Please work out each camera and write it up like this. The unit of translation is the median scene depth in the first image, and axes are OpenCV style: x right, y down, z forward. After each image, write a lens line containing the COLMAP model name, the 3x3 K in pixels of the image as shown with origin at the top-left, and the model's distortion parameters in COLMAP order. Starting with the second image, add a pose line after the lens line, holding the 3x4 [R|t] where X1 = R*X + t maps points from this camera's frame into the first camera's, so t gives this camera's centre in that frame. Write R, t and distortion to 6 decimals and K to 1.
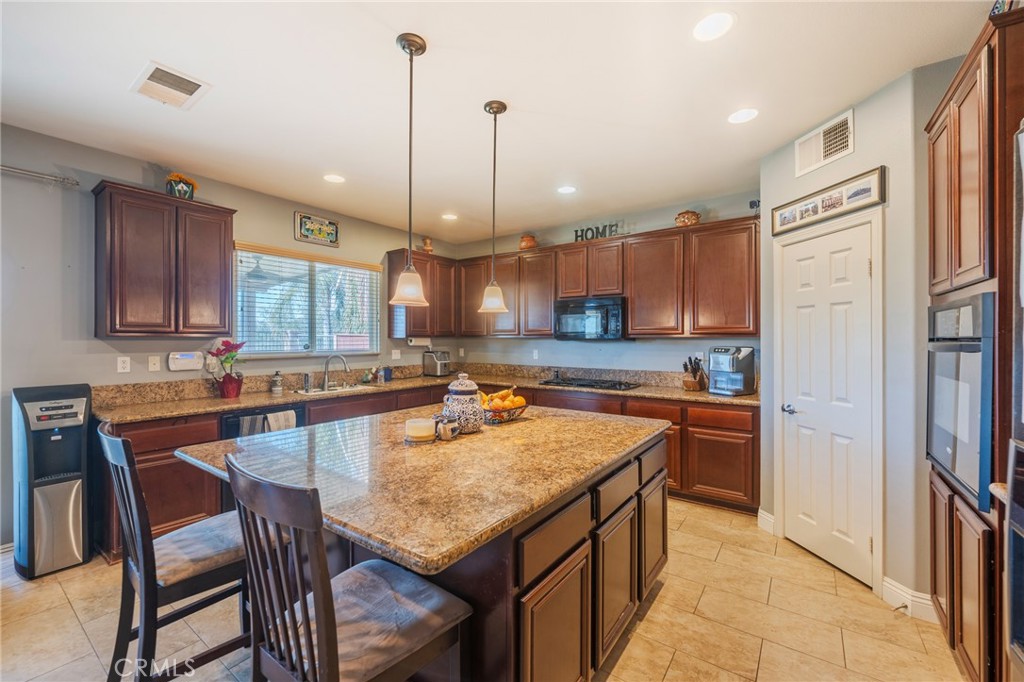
lens RADIAL K [[418.2, 0, 511.3], [0, 418.2, 338.4], [0, 0, 1]] dist [-0.000265, -0.000012]
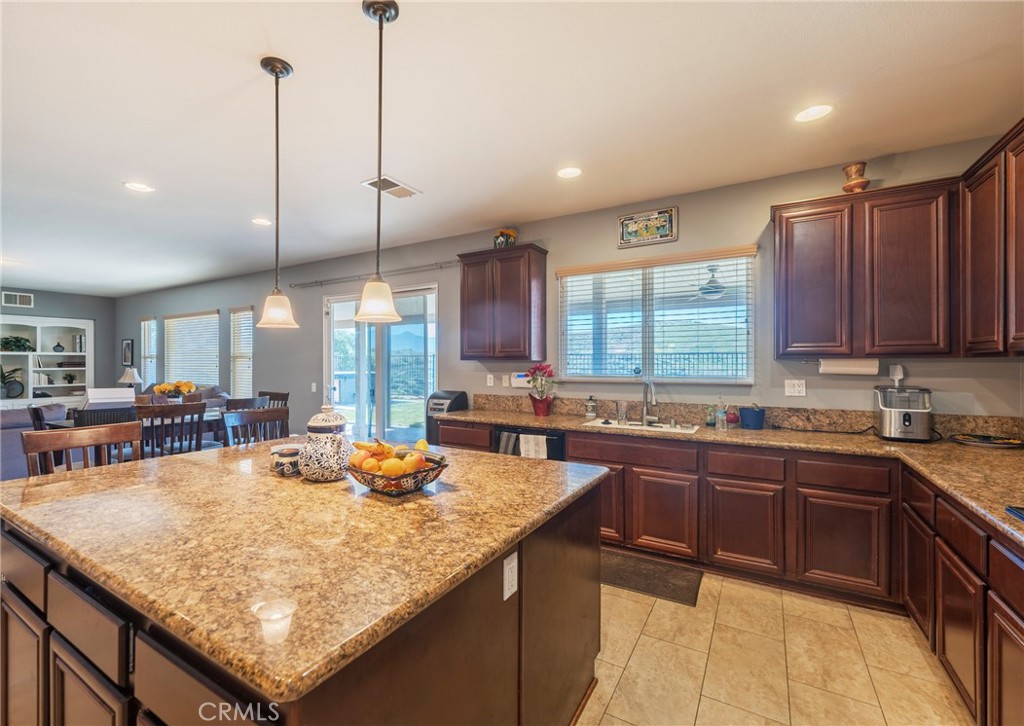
lens RADIAL K [[432.9, 0, 474.0], [0, 432.9, 363.9], [0, 0, 1]] dist [0.000442, -0.000058]
pose [[0.064126, 0.002274, -0.997939, 0.409737], [0.002118, 0.999995, 0.002415, 0.003368], [0.997940, -0.002268, 0.064120, 0.695097]]
